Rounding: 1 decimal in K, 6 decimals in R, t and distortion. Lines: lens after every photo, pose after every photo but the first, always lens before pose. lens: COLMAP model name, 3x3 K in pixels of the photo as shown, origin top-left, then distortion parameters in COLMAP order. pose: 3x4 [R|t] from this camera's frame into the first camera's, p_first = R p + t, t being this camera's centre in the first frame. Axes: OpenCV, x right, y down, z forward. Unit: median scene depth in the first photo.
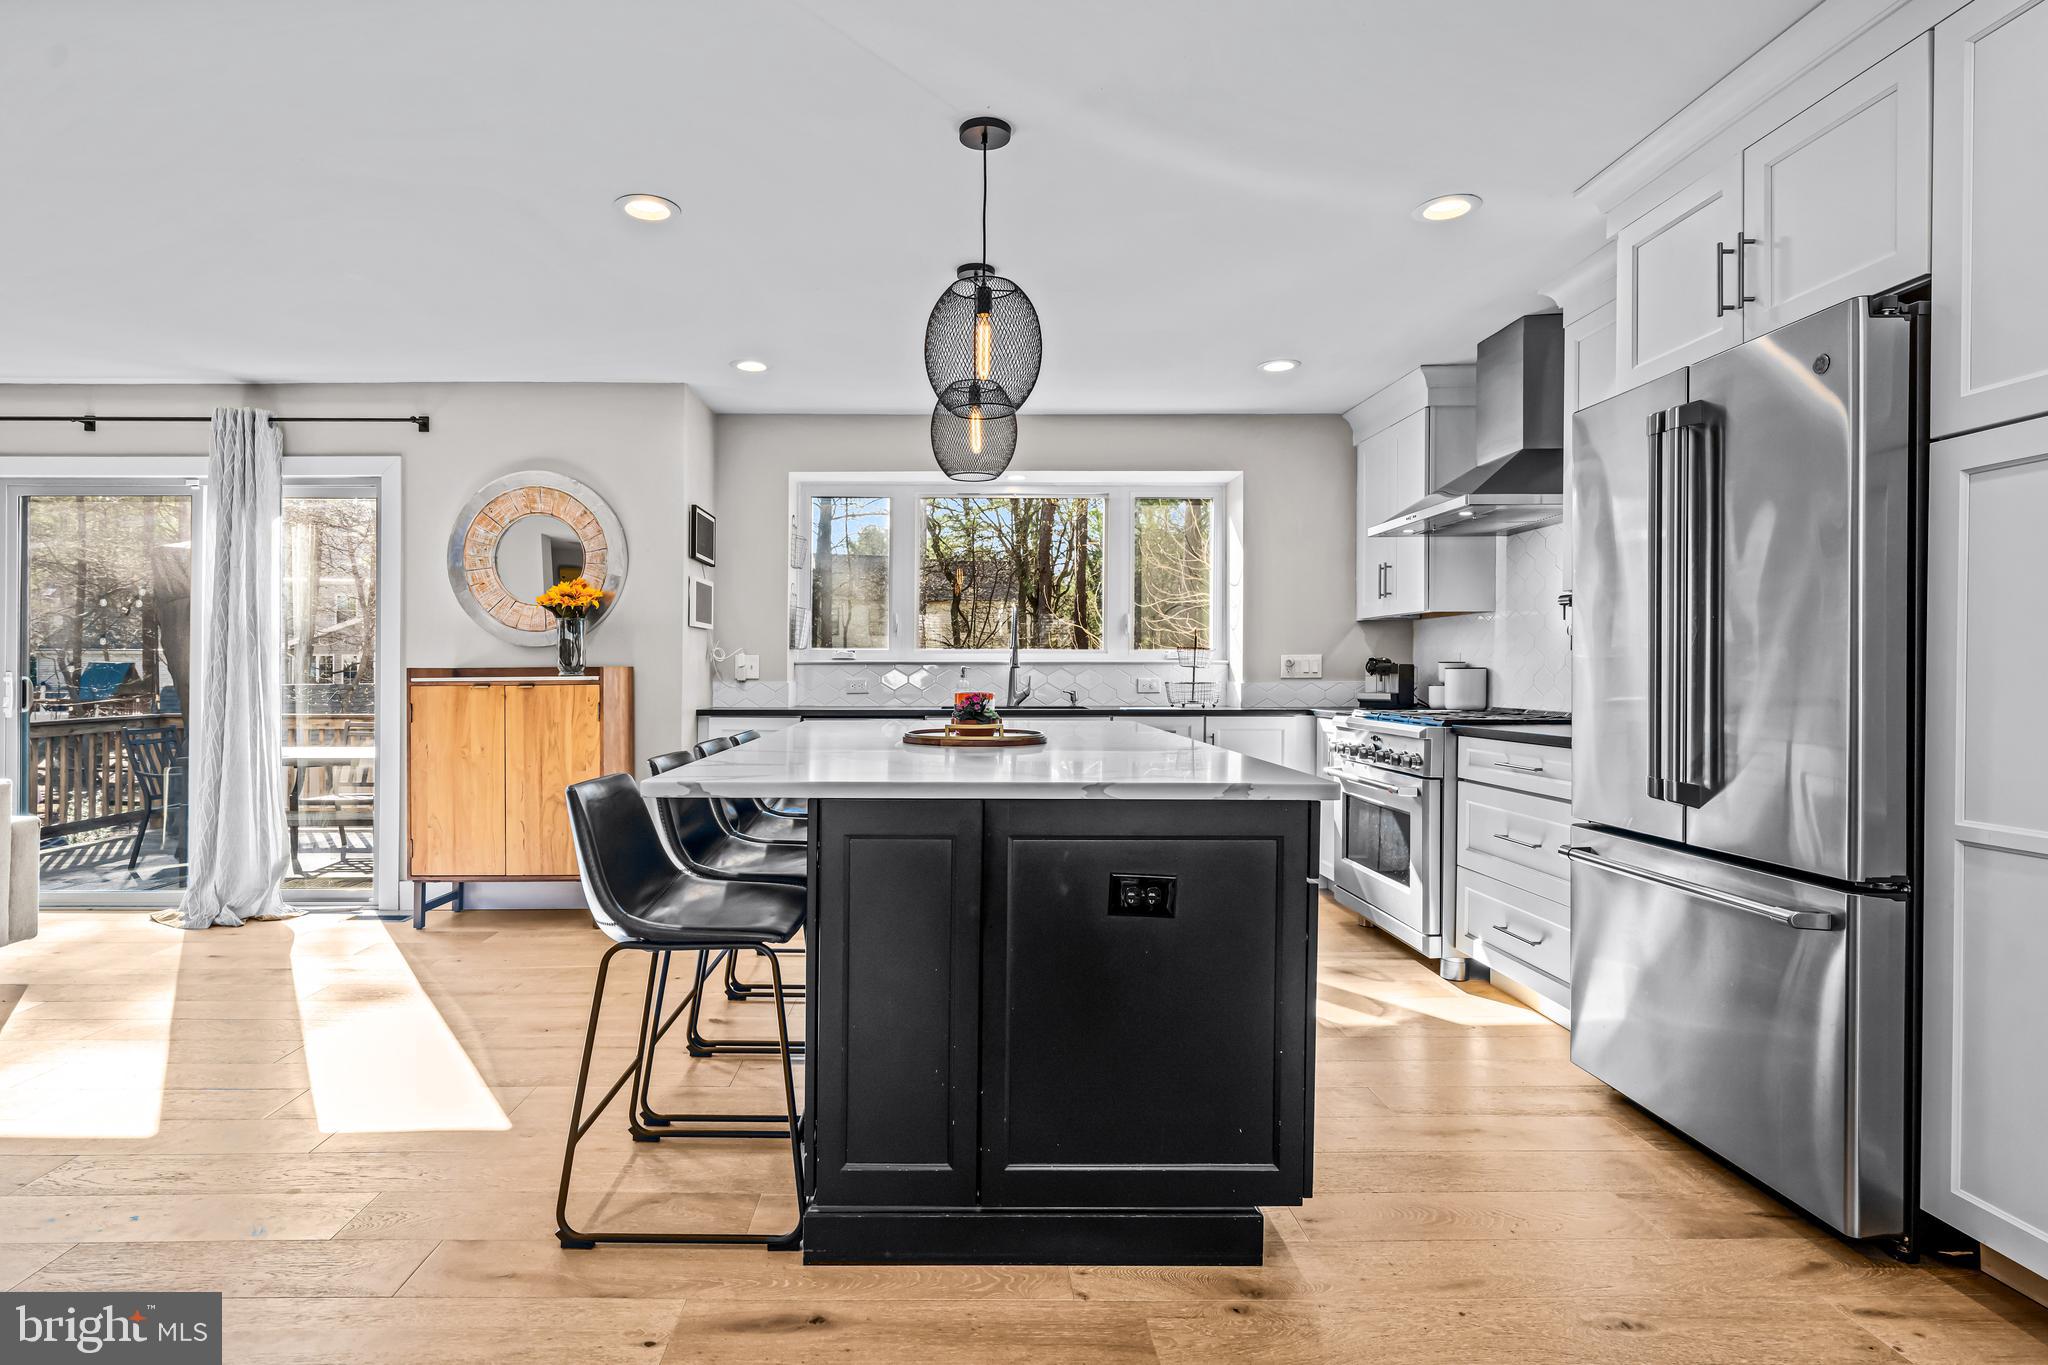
lens RADIAL K [[1100.0, 0, 1019.1], [0, 1100.0, 682.9], [0, 0, 1]] dist [0.000929, 0.000473]
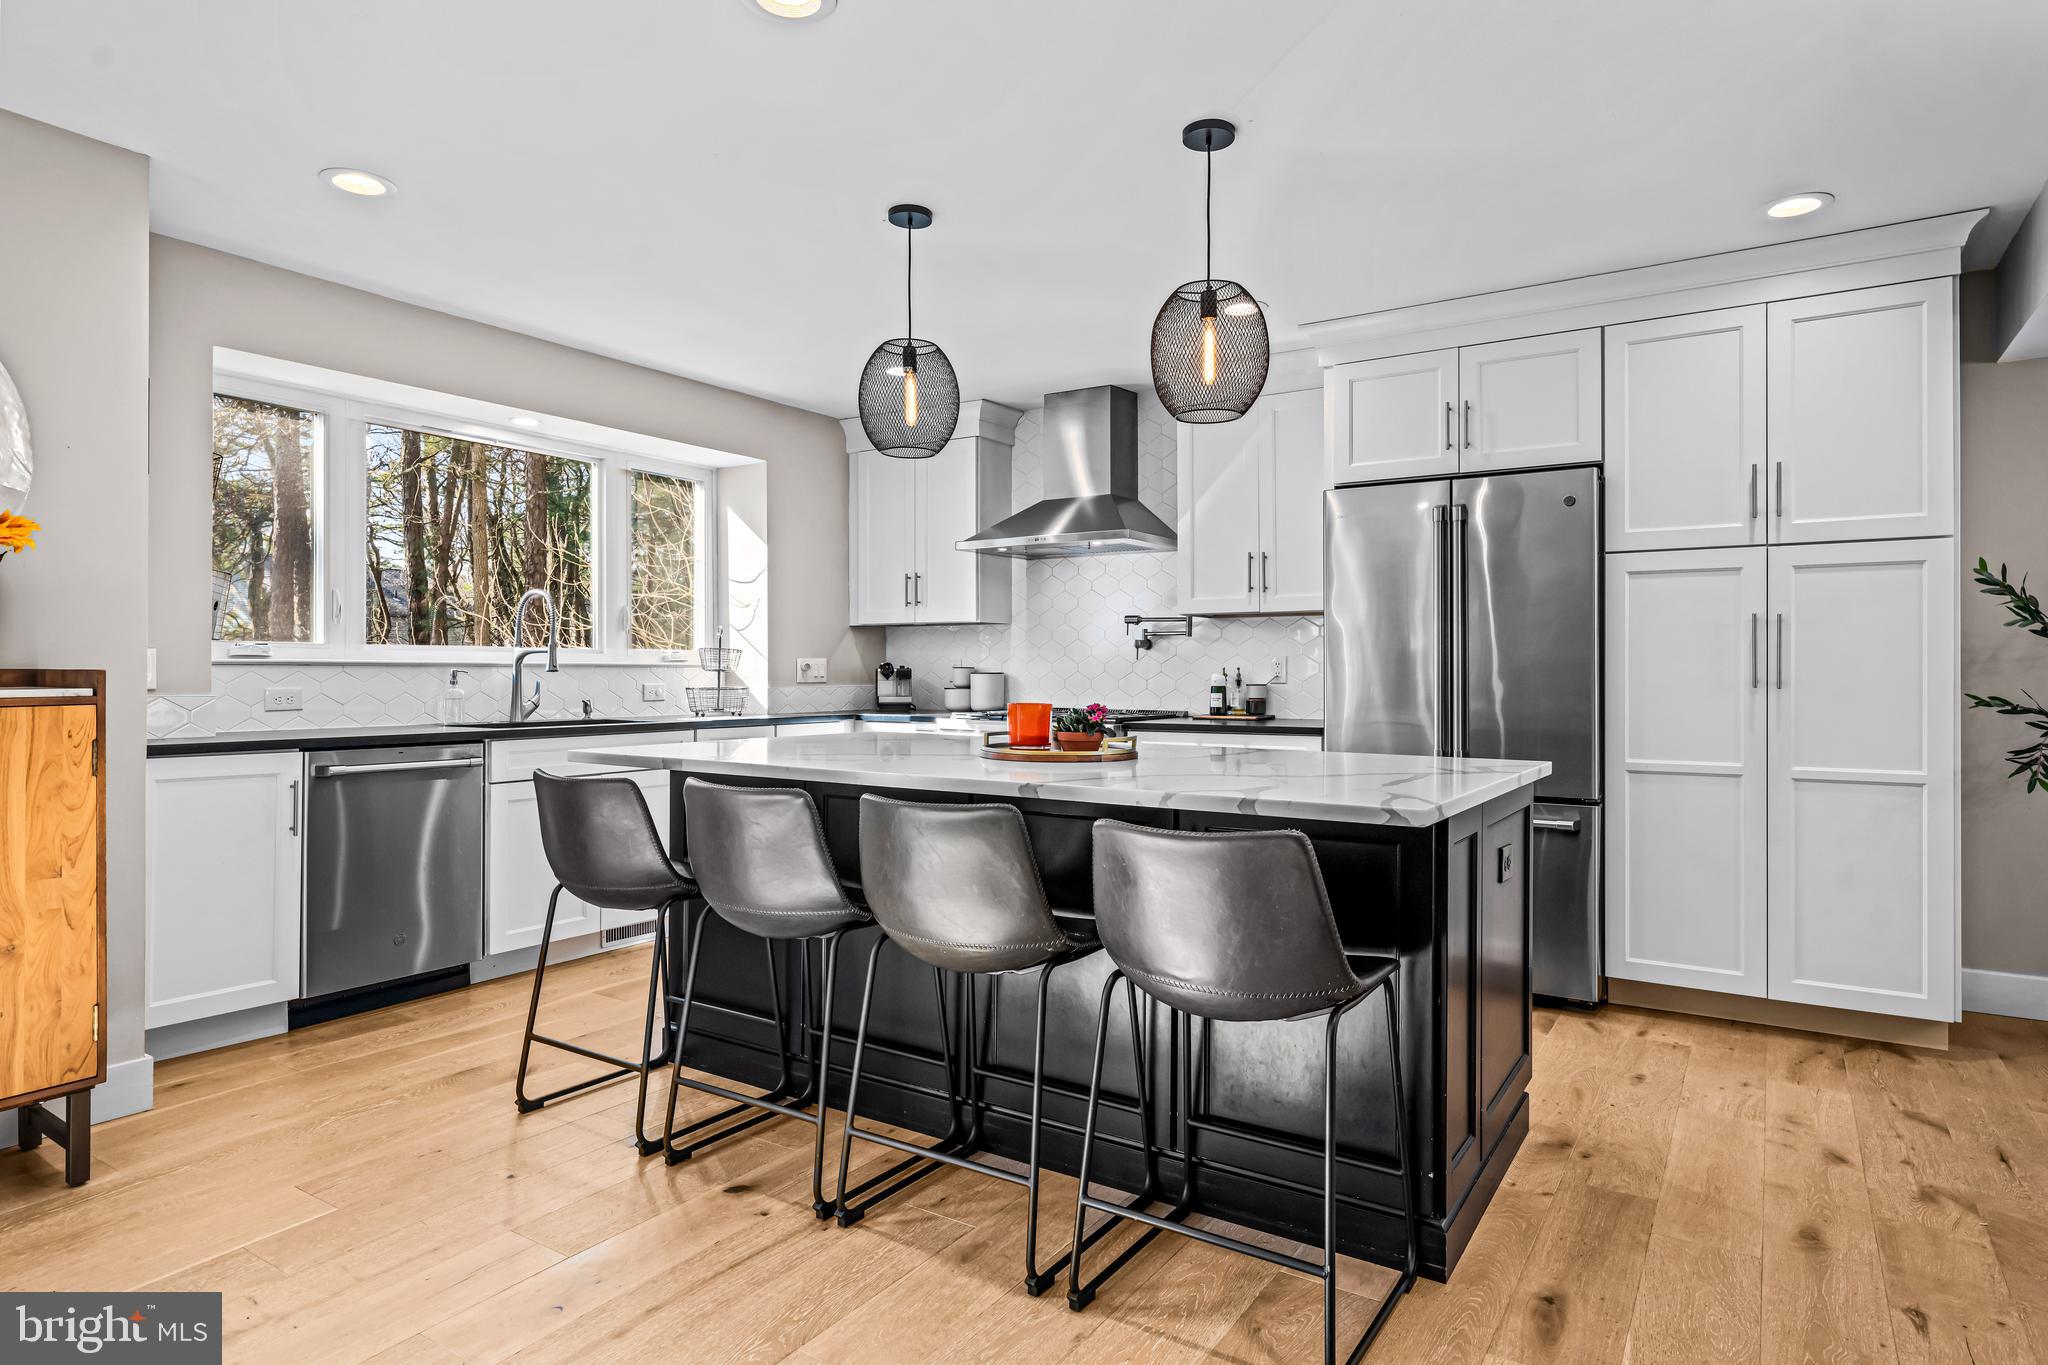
lens RADIAL K [[1140.5, 0, 1022.8], [0, 1140.5, 674.0], [0, 0, 1]] dist [-0.000017, -0.000414]
pose [[0.557155, -0.000158, 0.830409, -0.555286], [0.005494, 0.999979, -0.003497, -0.008288], [-0.830391, 0.006511, 0.557144, 0.325887]]
